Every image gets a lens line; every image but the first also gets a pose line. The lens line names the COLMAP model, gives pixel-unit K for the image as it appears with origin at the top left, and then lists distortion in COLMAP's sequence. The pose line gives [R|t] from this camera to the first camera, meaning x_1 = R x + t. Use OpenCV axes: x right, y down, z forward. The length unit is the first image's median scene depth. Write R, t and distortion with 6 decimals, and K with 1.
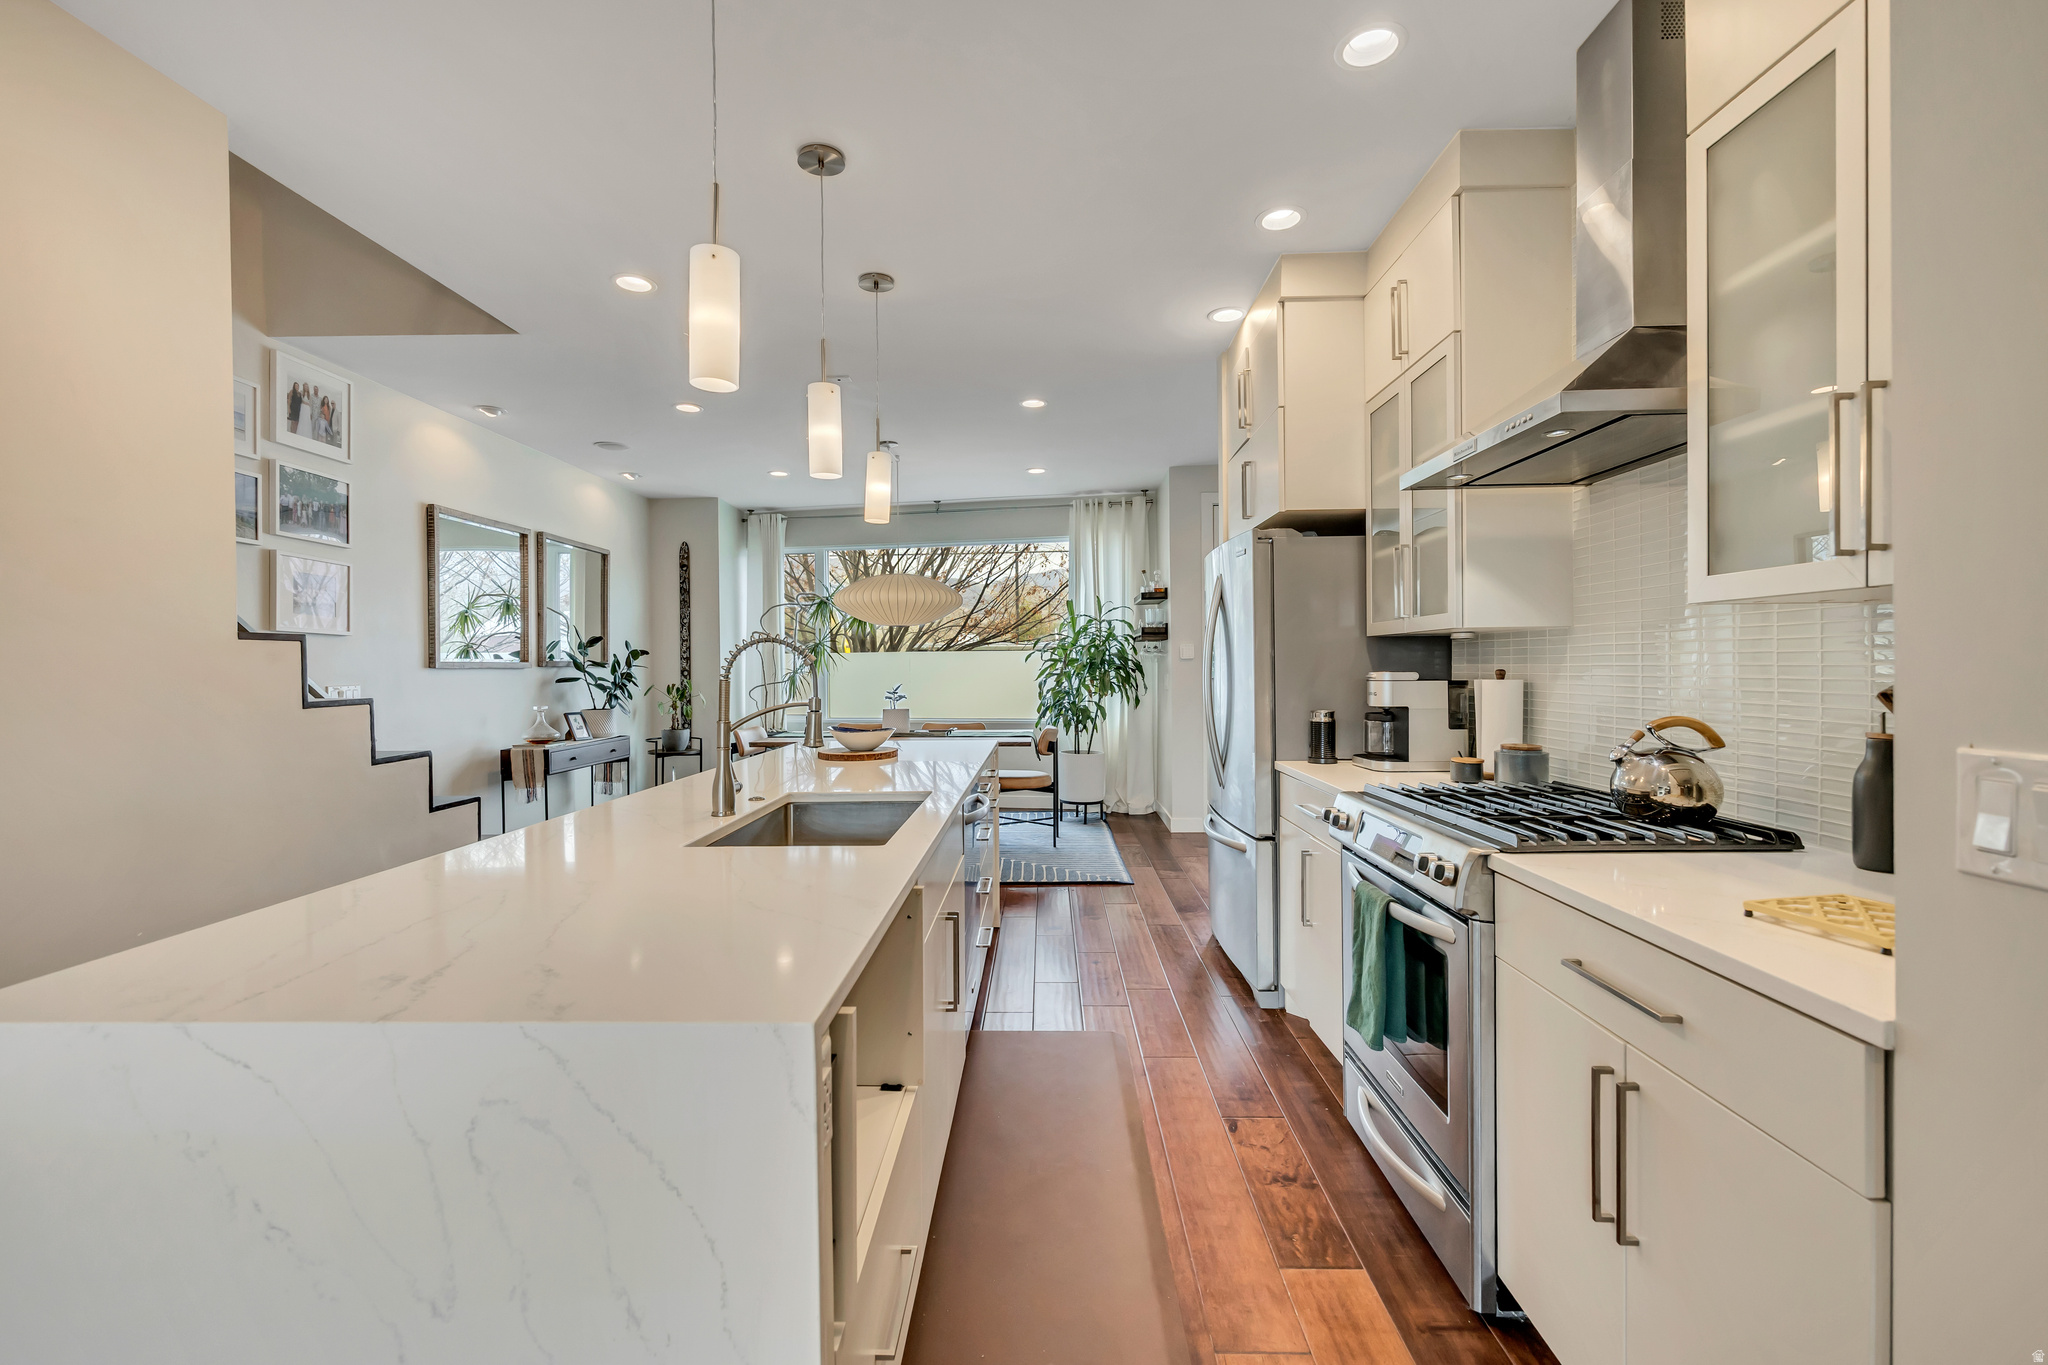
lens RADIAL K [[886.5, 0, 1021.1], [0, 886.5, 679.0], [0, 0, 1]] dist [-0.008821, 0.000339]
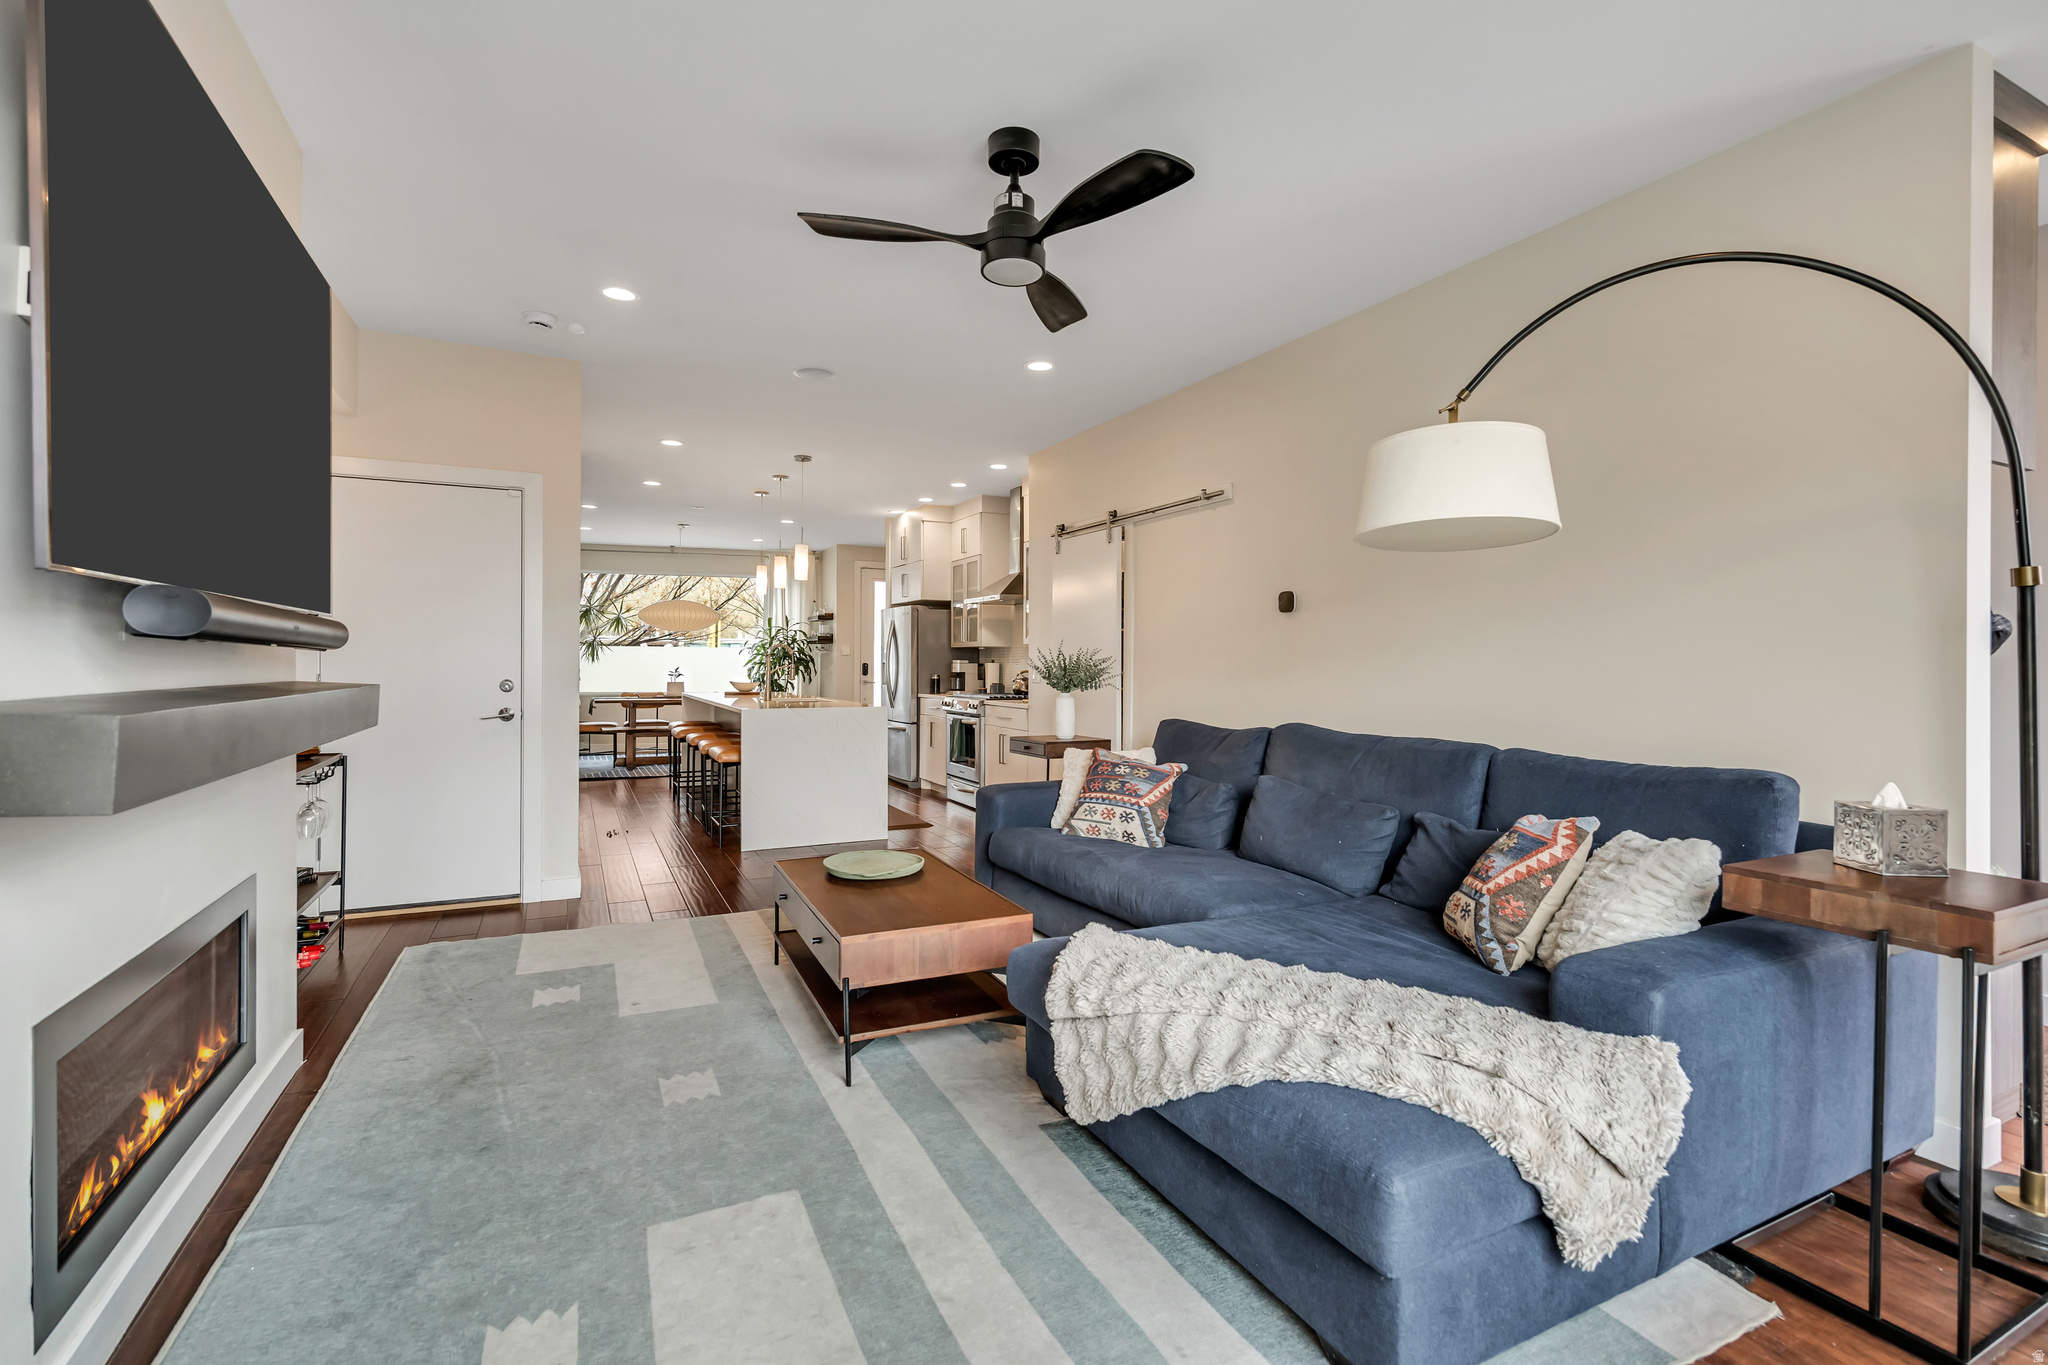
lens RADIAL K [[886.5, 0, 1019.7], [0, 886.5, 670.9], [0, 0, 1]] dist [-0.008821, 0.000339]
pose [[0.881277, 0.009865, 0.472497, -0.540765], [-0.006548, 0.999941, -0.008665, 0.035464], [-0.472554, 0.004542, 0.881290, -1.144036]]
